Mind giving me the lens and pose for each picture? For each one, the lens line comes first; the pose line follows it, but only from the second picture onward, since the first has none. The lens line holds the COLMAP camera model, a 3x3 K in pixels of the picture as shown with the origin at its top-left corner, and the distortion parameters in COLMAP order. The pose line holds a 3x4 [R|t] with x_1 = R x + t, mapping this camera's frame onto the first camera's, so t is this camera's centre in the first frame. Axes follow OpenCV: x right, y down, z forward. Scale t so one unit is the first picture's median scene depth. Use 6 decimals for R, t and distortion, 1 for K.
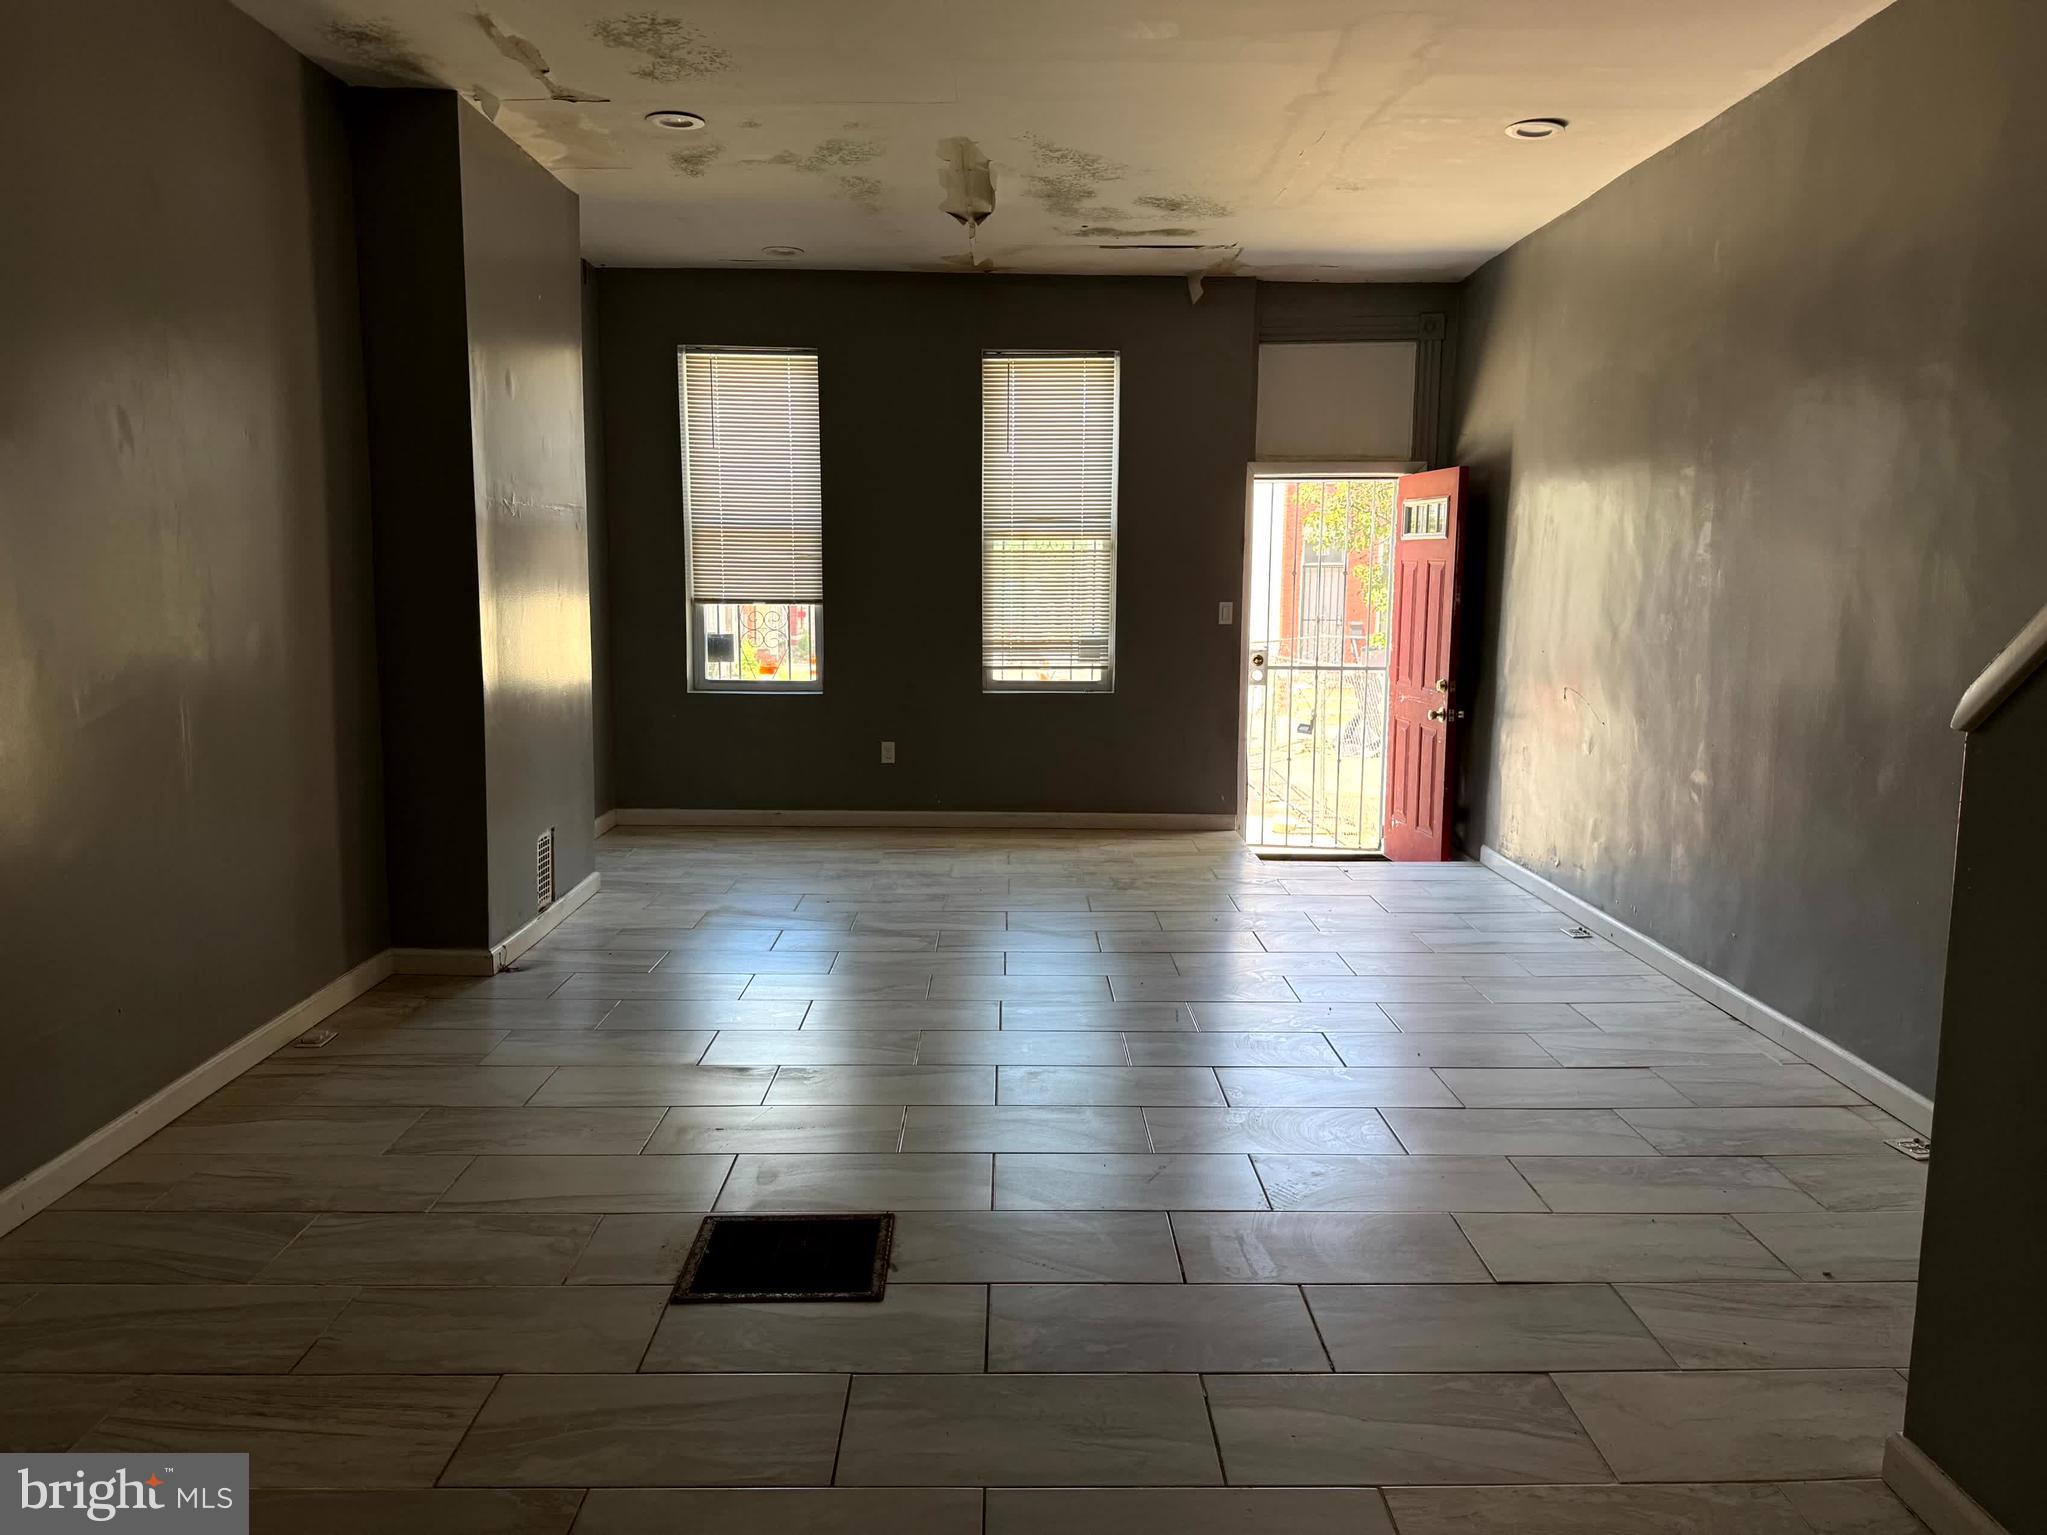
lens RADIAL K [[1437.2, 0, 1024.3], [0, 1437.2, 761.6], [0, 0, 1]] dist [0.076414, -0.113418]
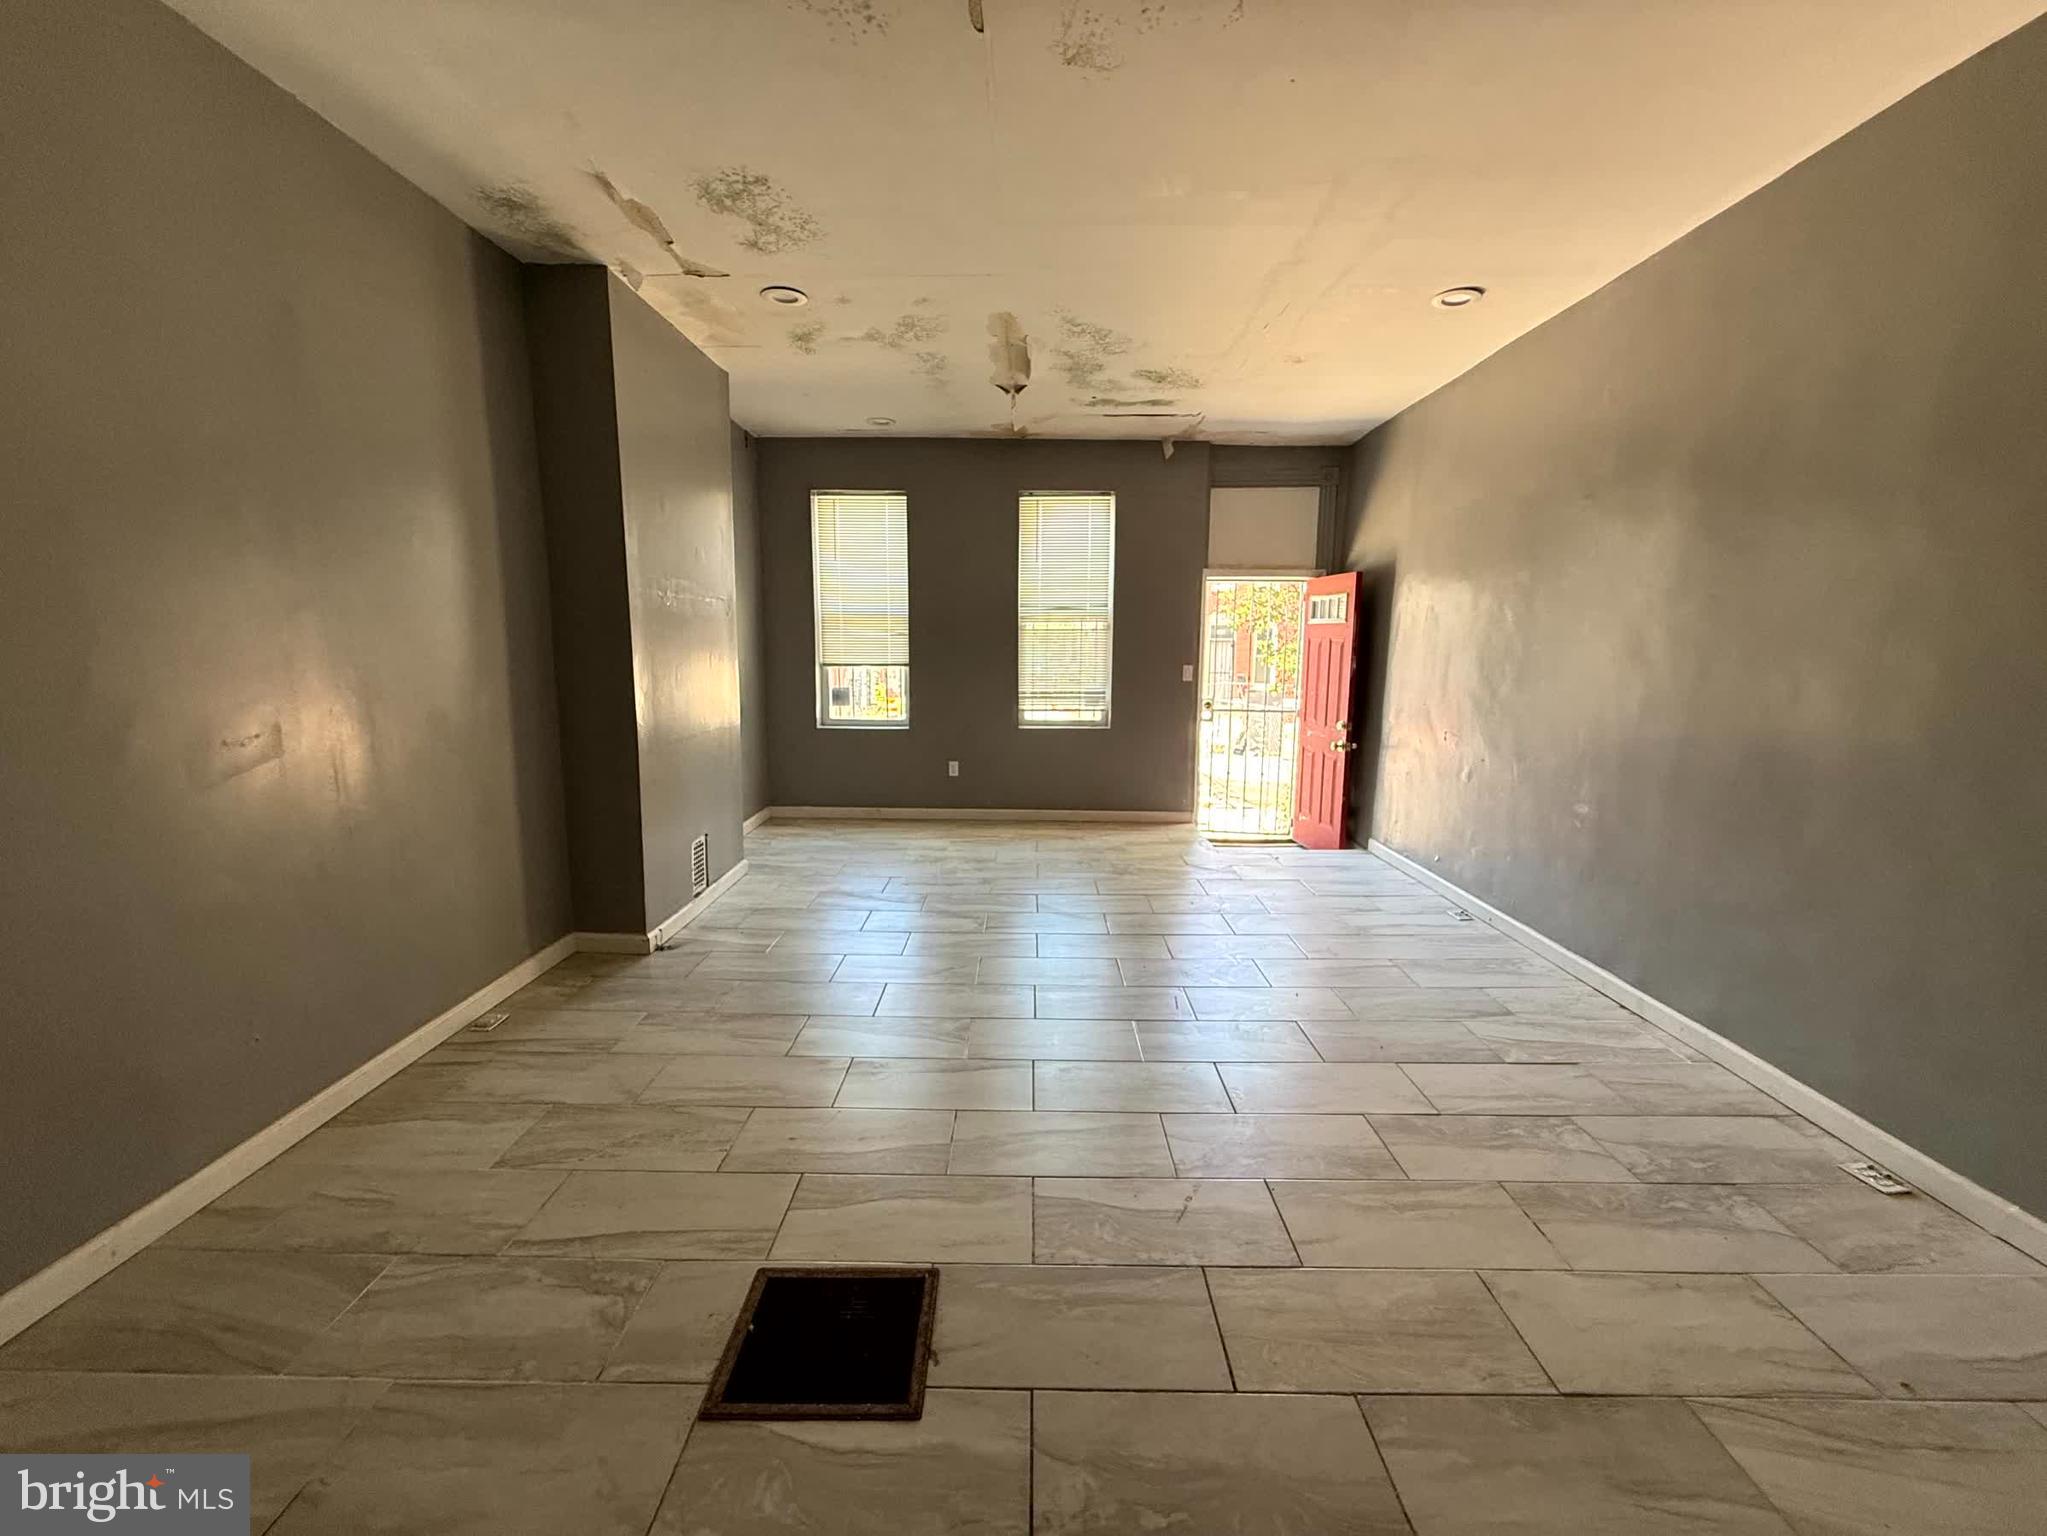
lens RADIAL K [[815.2, 0, 1018.5], [0, 815.2, 768.2], [0, 0, 1]] dist [0.000410, 0.000819]
pose [[0.999660, 0.003661, -0.025815, -0.010828], [-0.003121, 0.999777, 0.020904, -0.033923], [0.025886, -0.020816, 0.999448, 0.240960]]
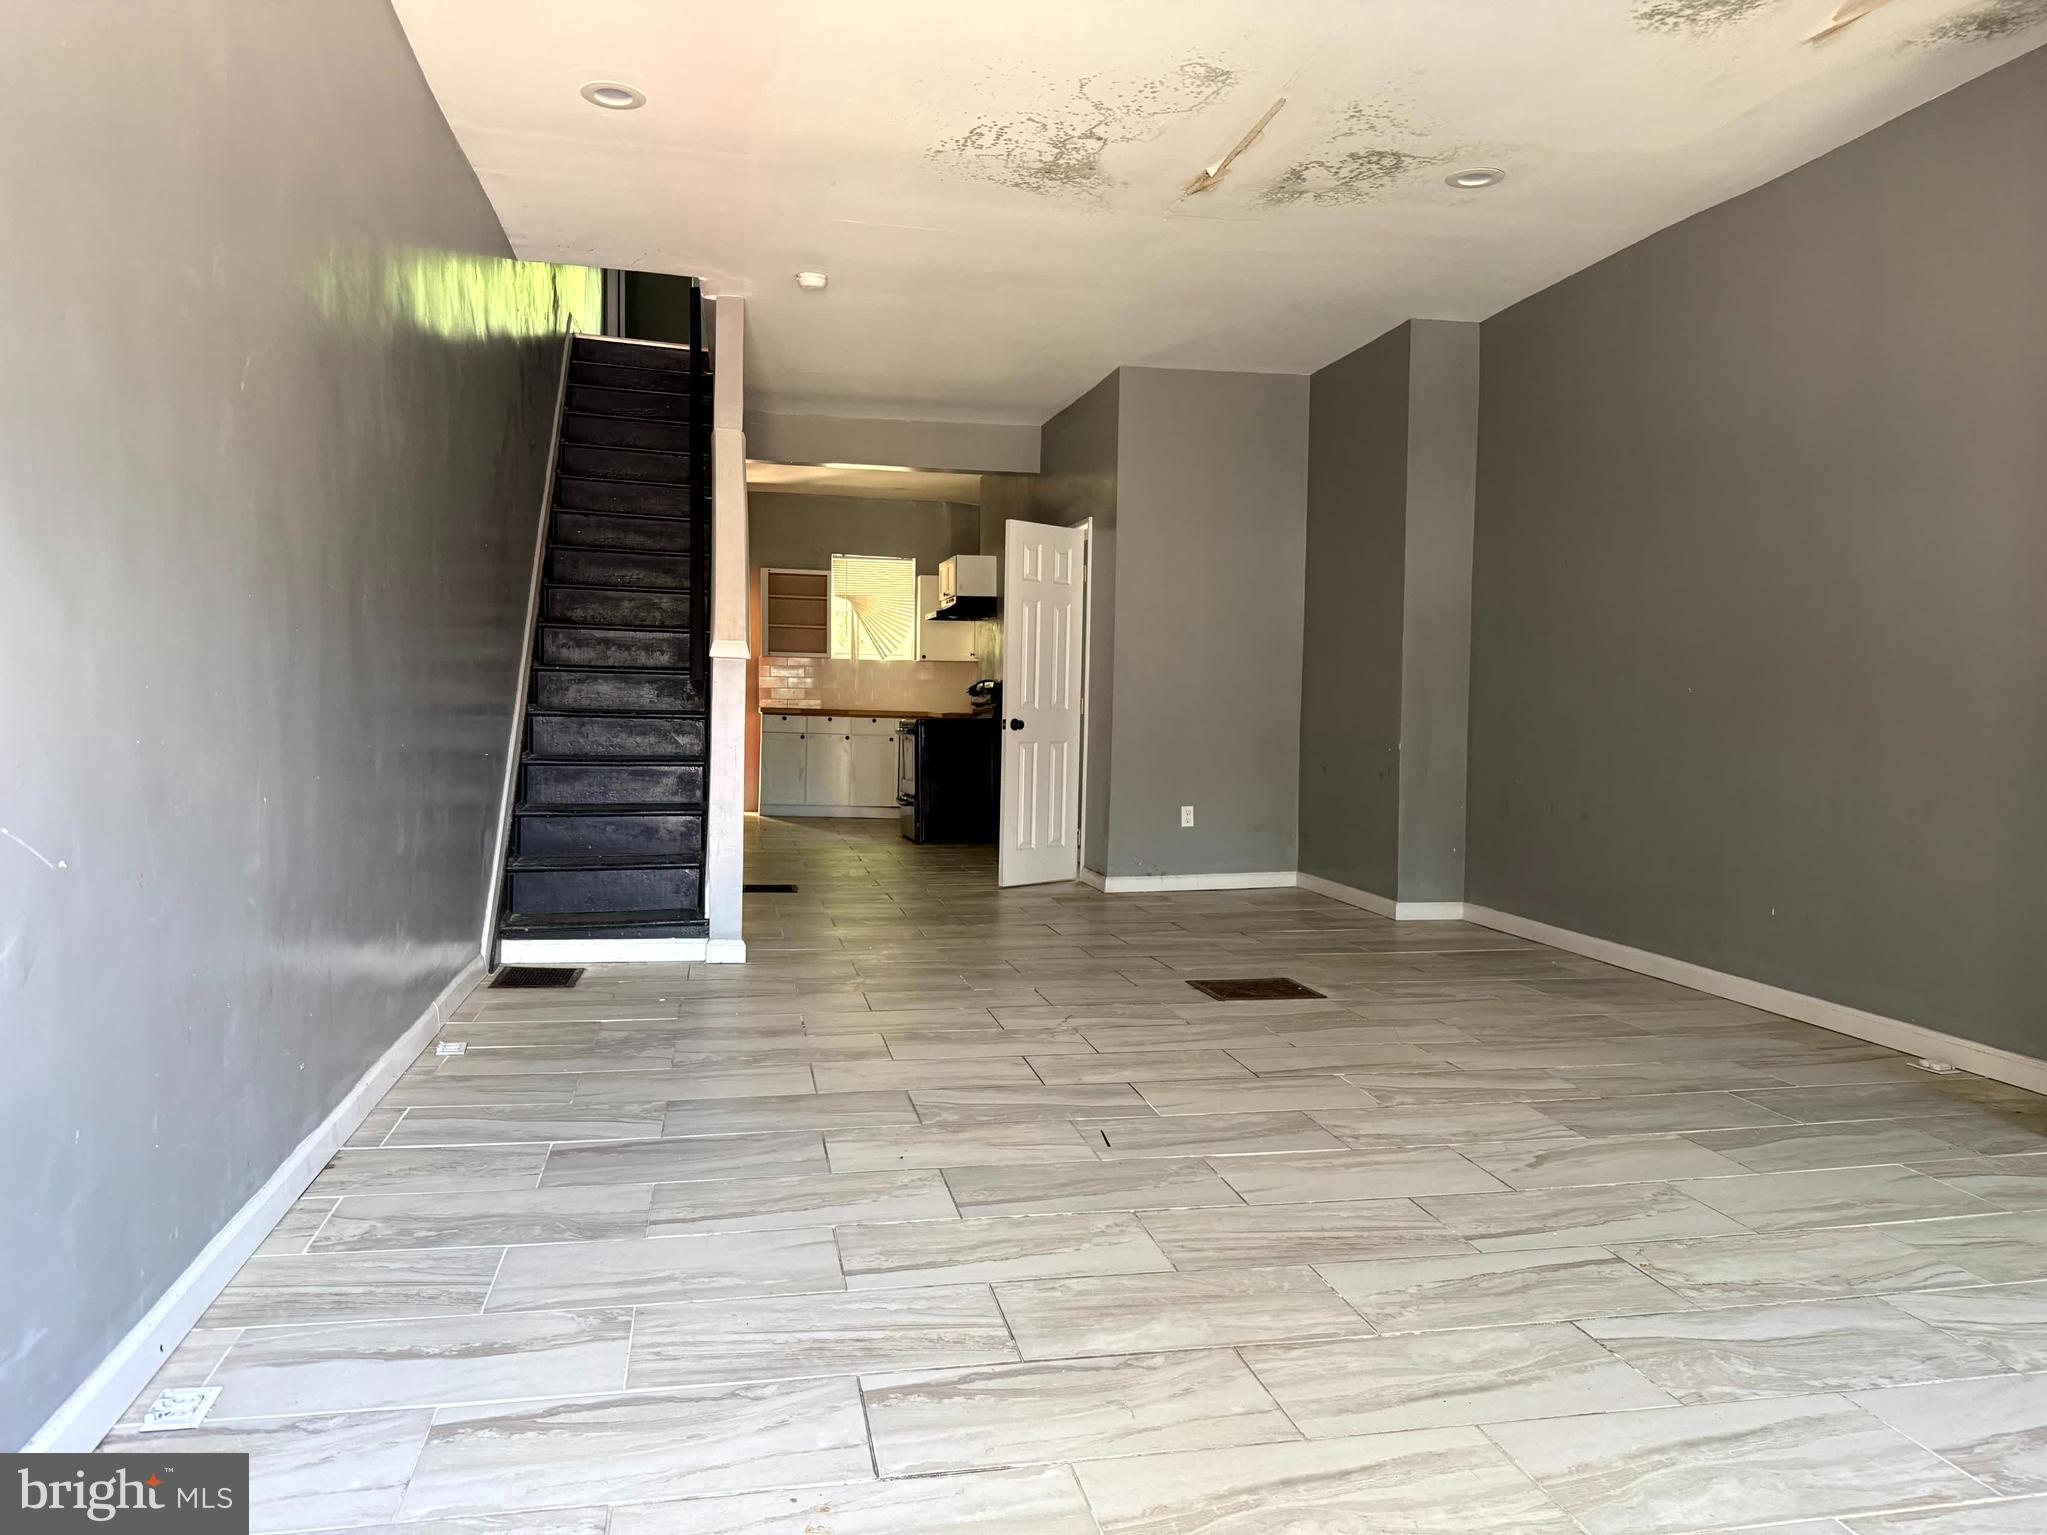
lens RADIAL K [[1437.2, 0, 1024.3], [0, 1437.2, 761.6], [0, 0, 1]] dist [0.076414, -0.113418]
pose [[-0.981628, -0.013966, -0.190293, 0.243977], [-0.048044, 0.983275, 0.175674, -0.123411], [0.184657, 0.181589, -0.965882, 1.394283]]
